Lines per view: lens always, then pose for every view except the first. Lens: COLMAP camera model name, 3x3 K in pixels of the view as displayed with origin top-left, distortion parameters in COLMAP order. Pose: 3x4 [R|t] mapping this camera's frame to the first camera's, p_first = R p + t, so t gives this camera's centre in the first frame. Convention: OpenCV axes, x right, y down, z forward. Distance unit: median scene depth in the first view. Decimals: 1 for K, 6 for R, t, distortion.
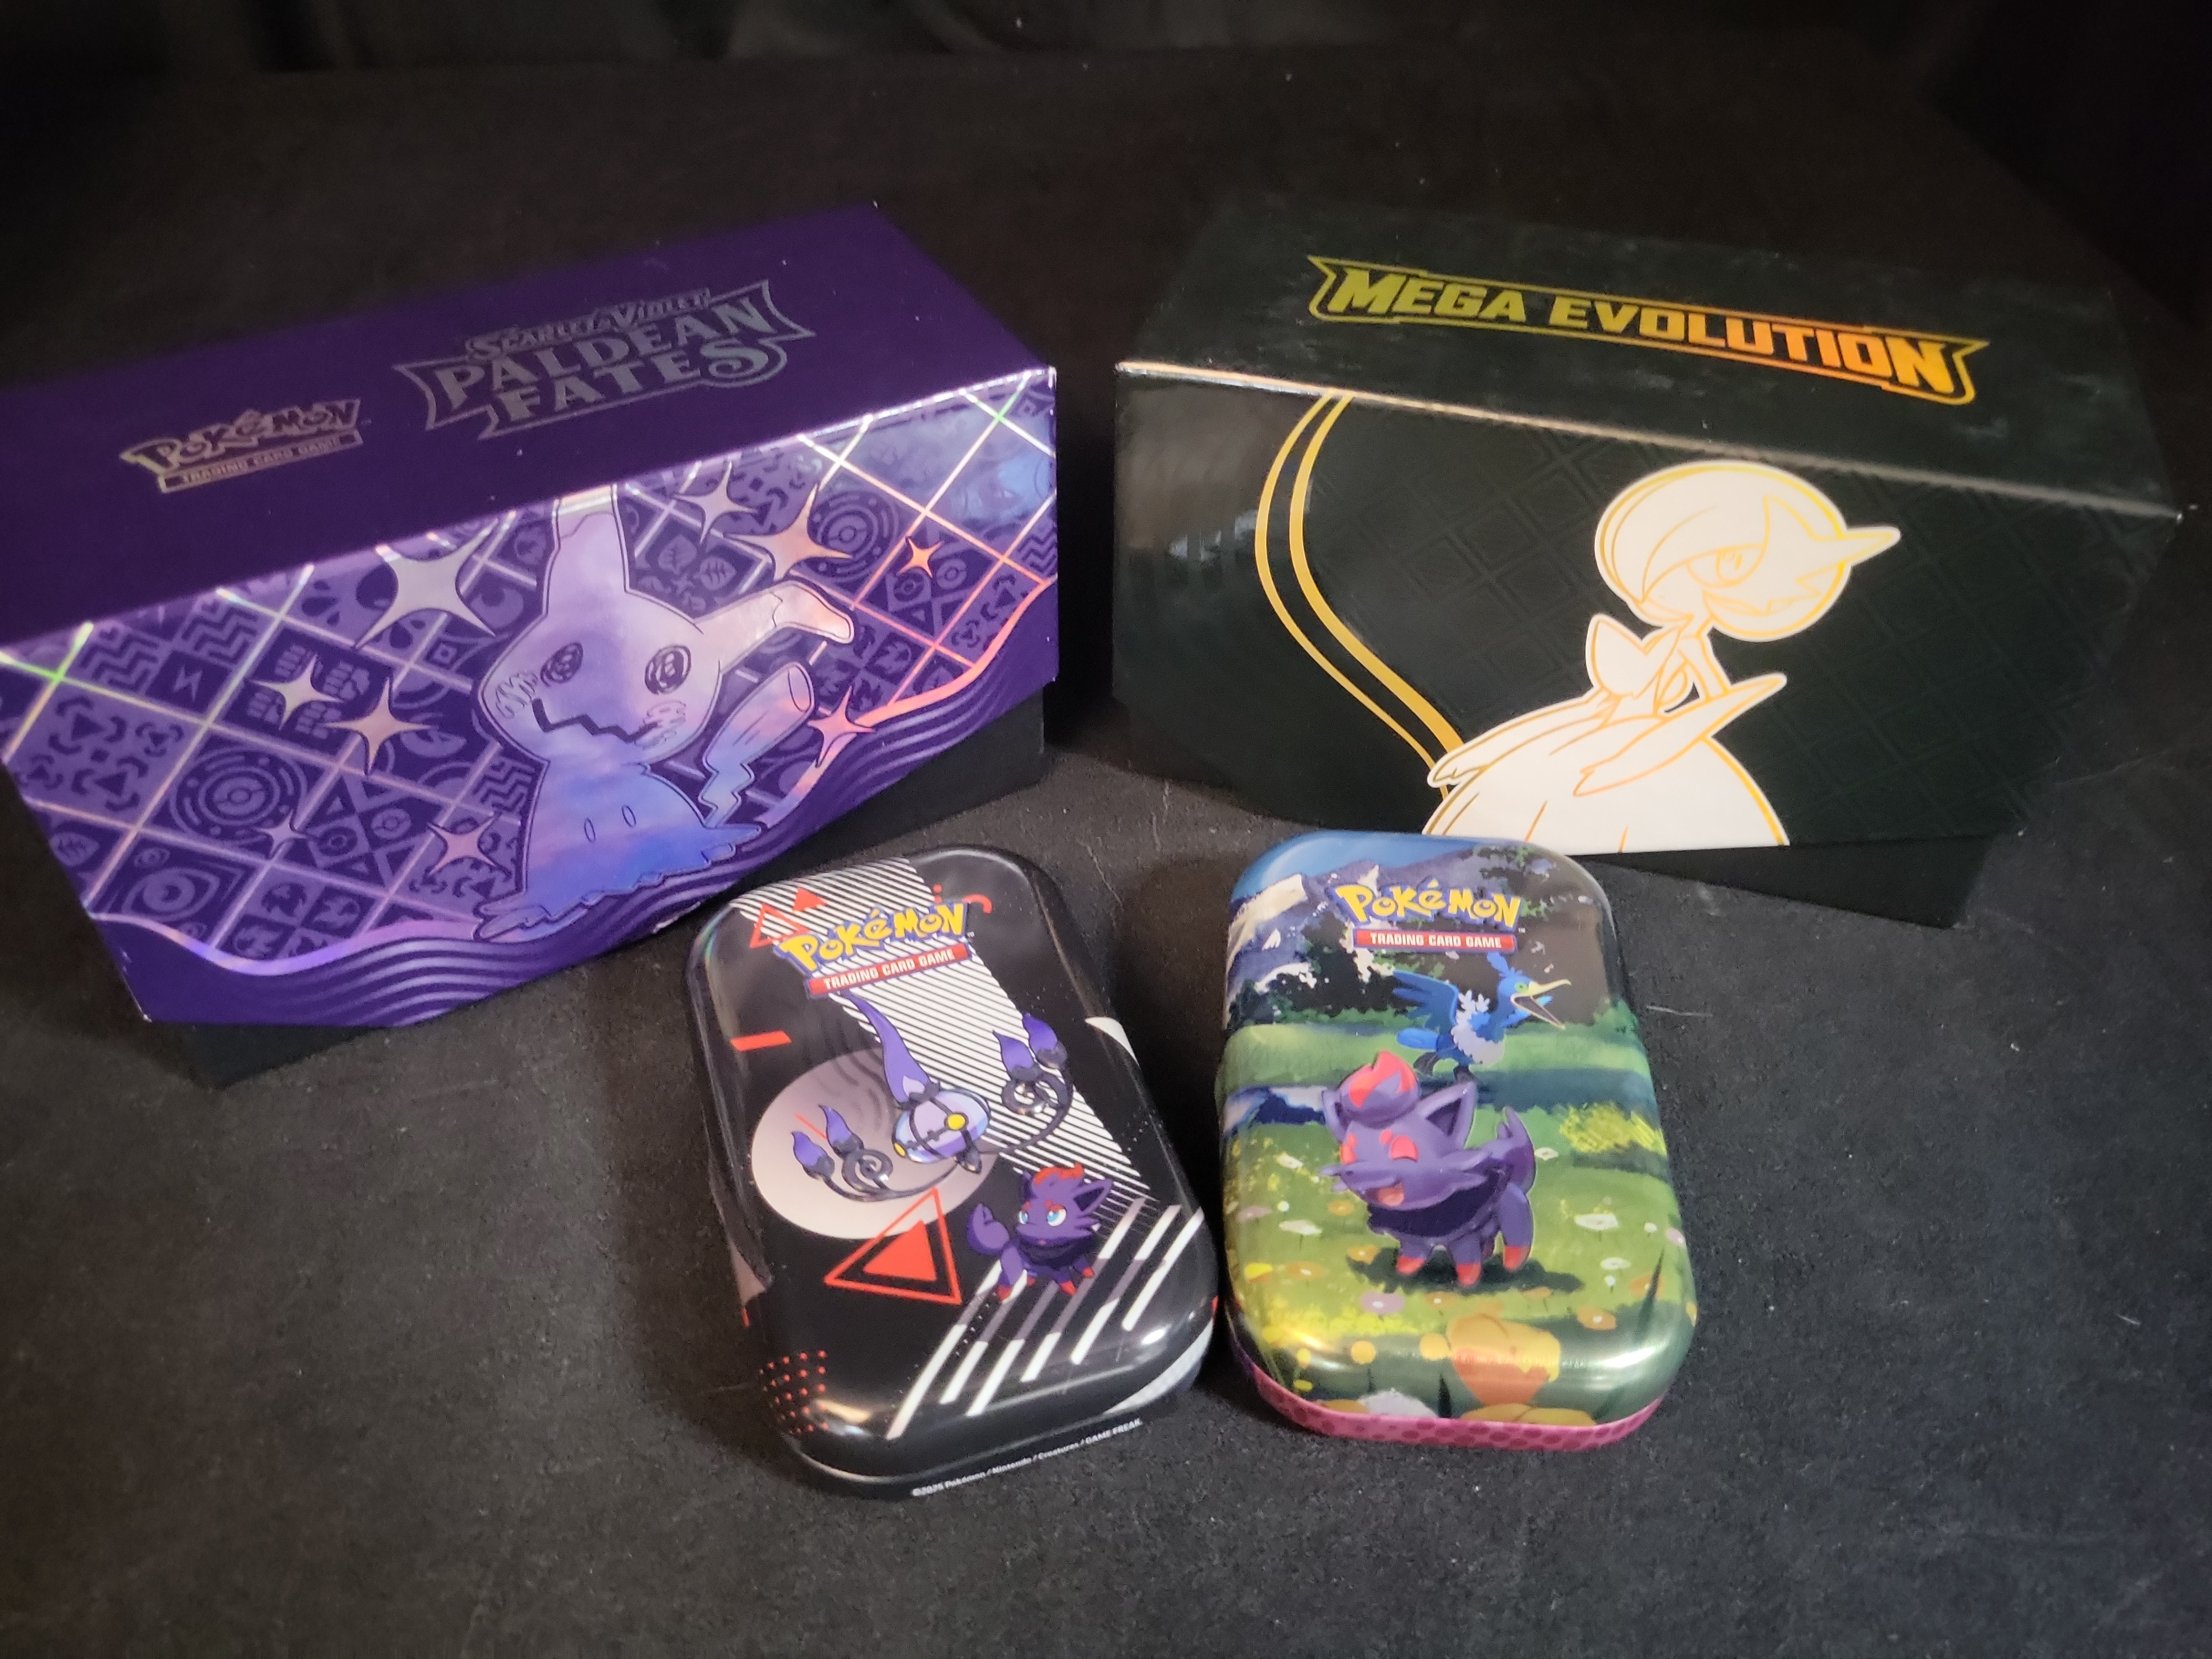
lens RADIAL K [[1933.8, 0, 1106.0], [0, 1933.8, 829.5], [0, 0, 1]] dist [0.017900, 0.002172]
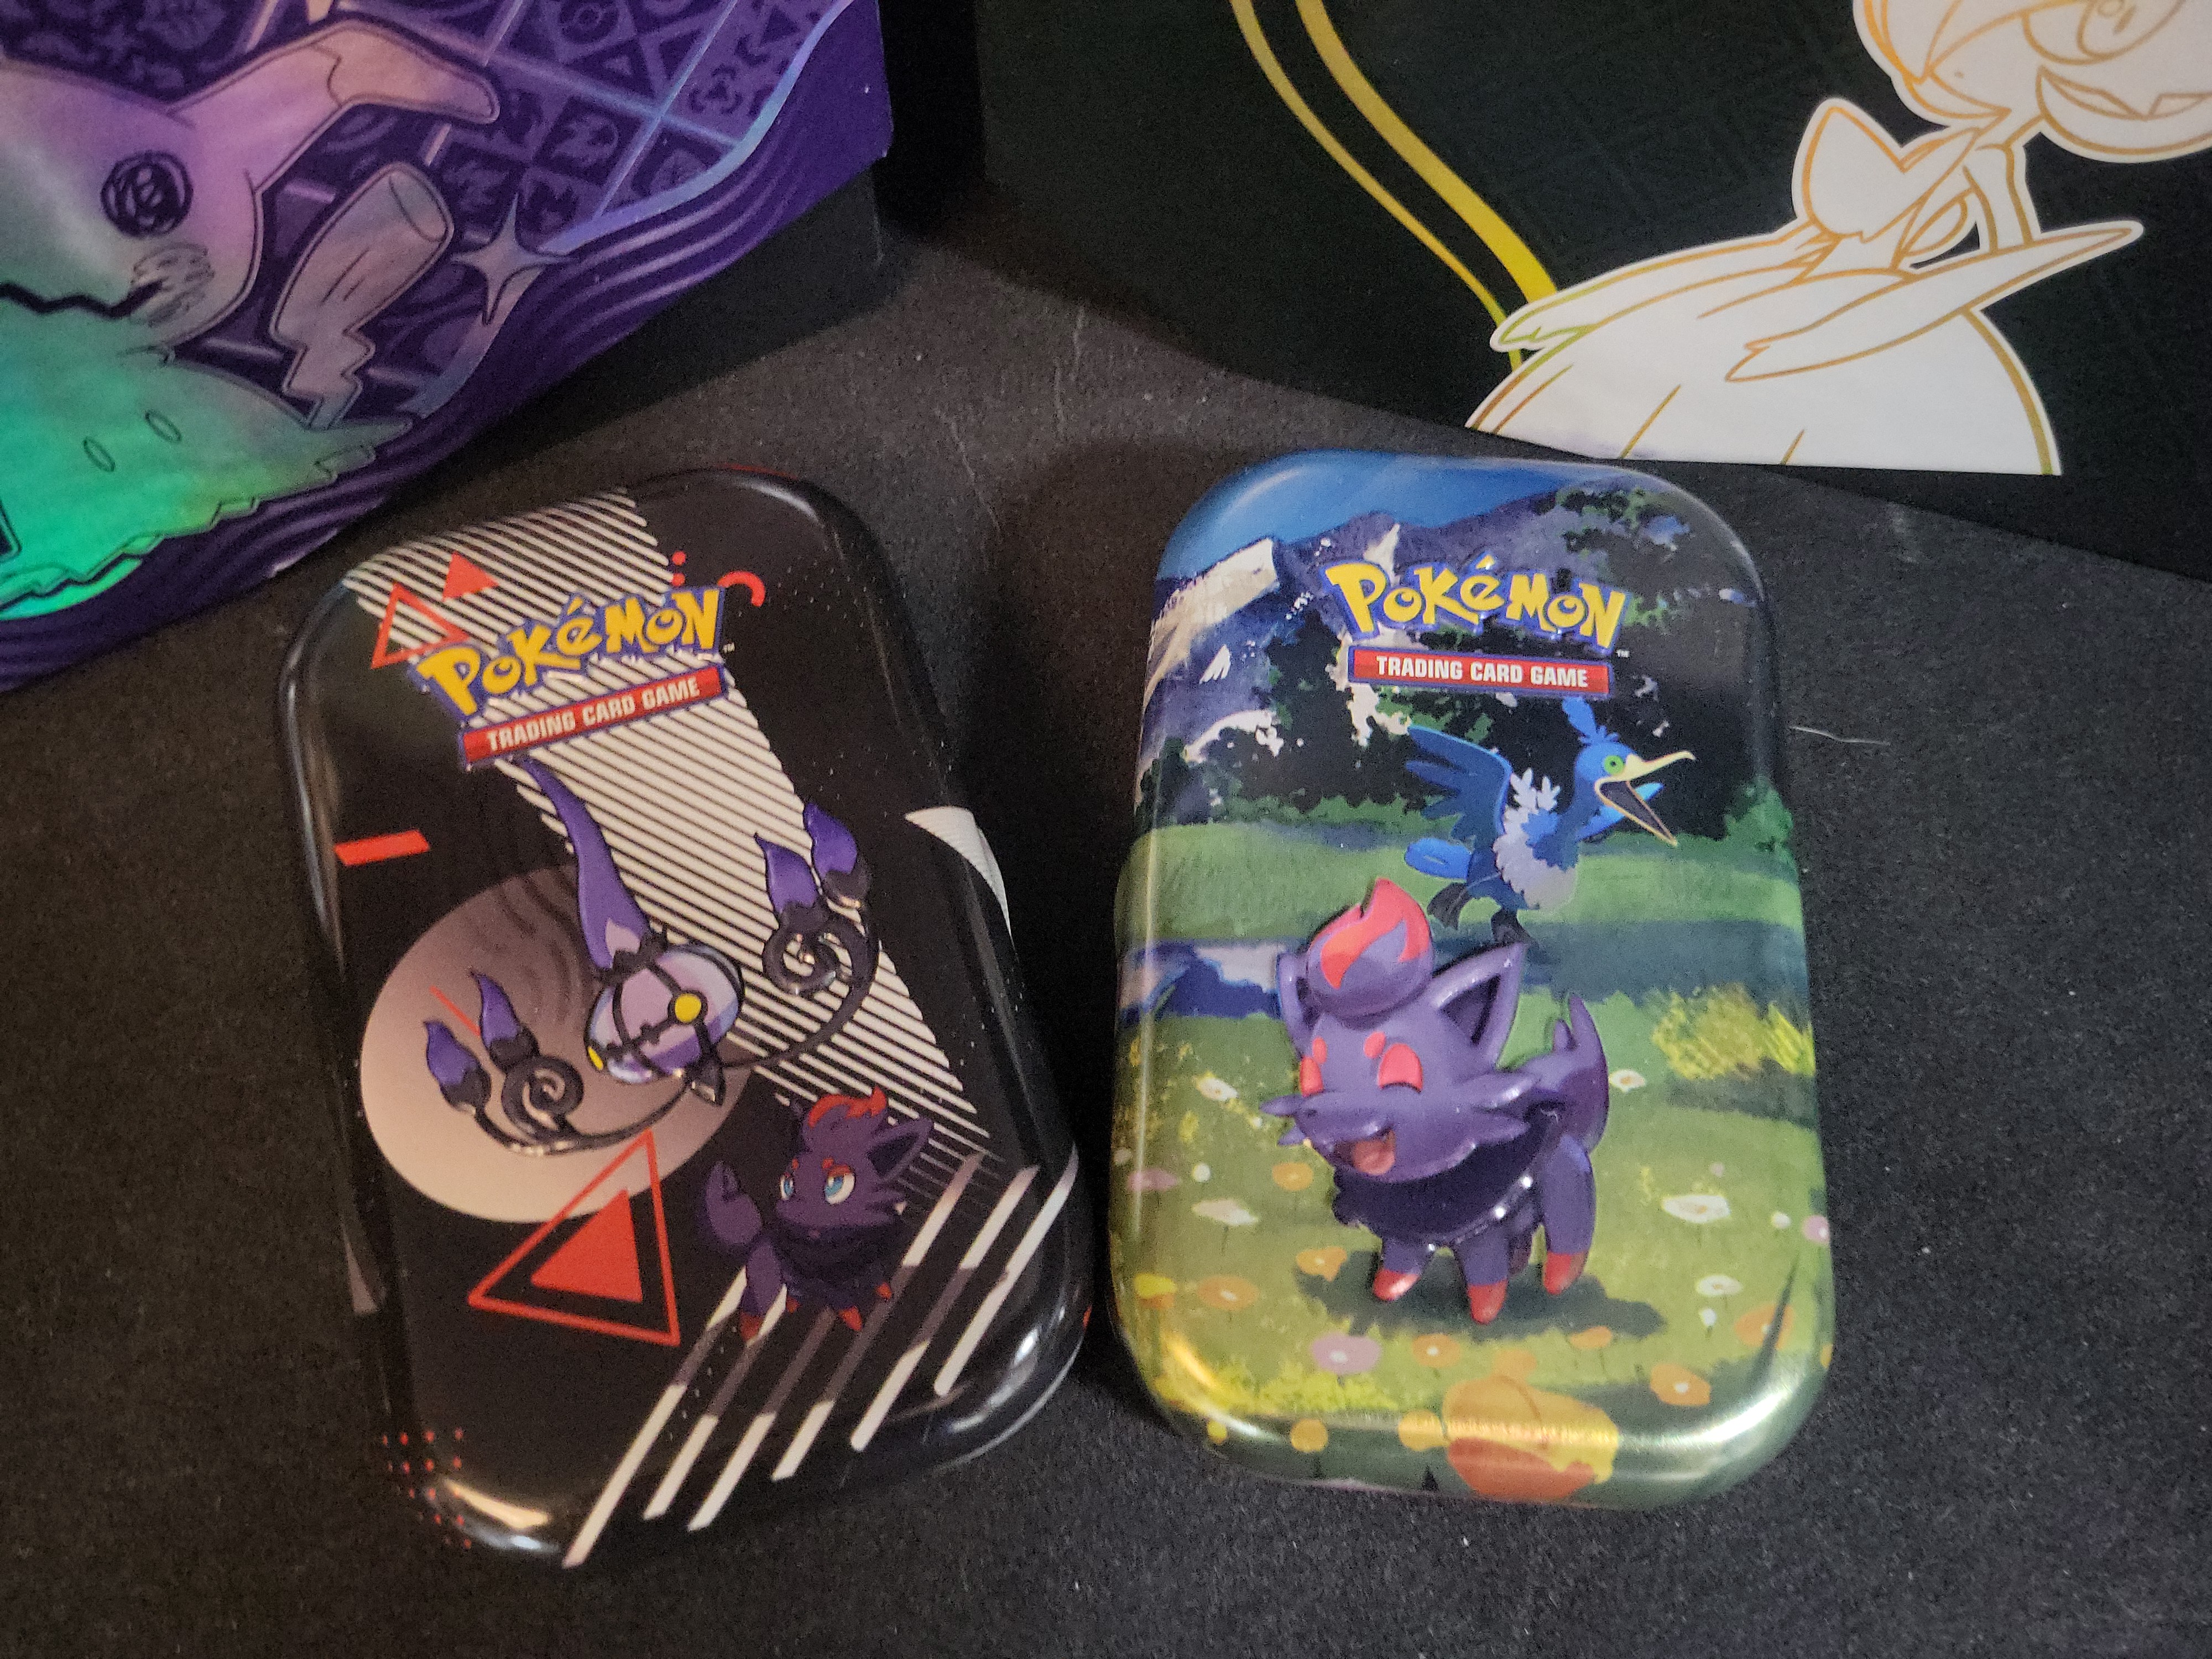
lens RADIAL K [[1813.7, 0, 1106.0], [0, 1813.7, 829.5], [0, 0, 1]] dist [-0.006689, -0.005112]
pose [[0.999786, 0.019365, -0.007263, 0.058671], [-0.014706, 0.912543, 0.408717, -0.137888], [0.014543, -0.408523, 0.912632, 0.473757]]
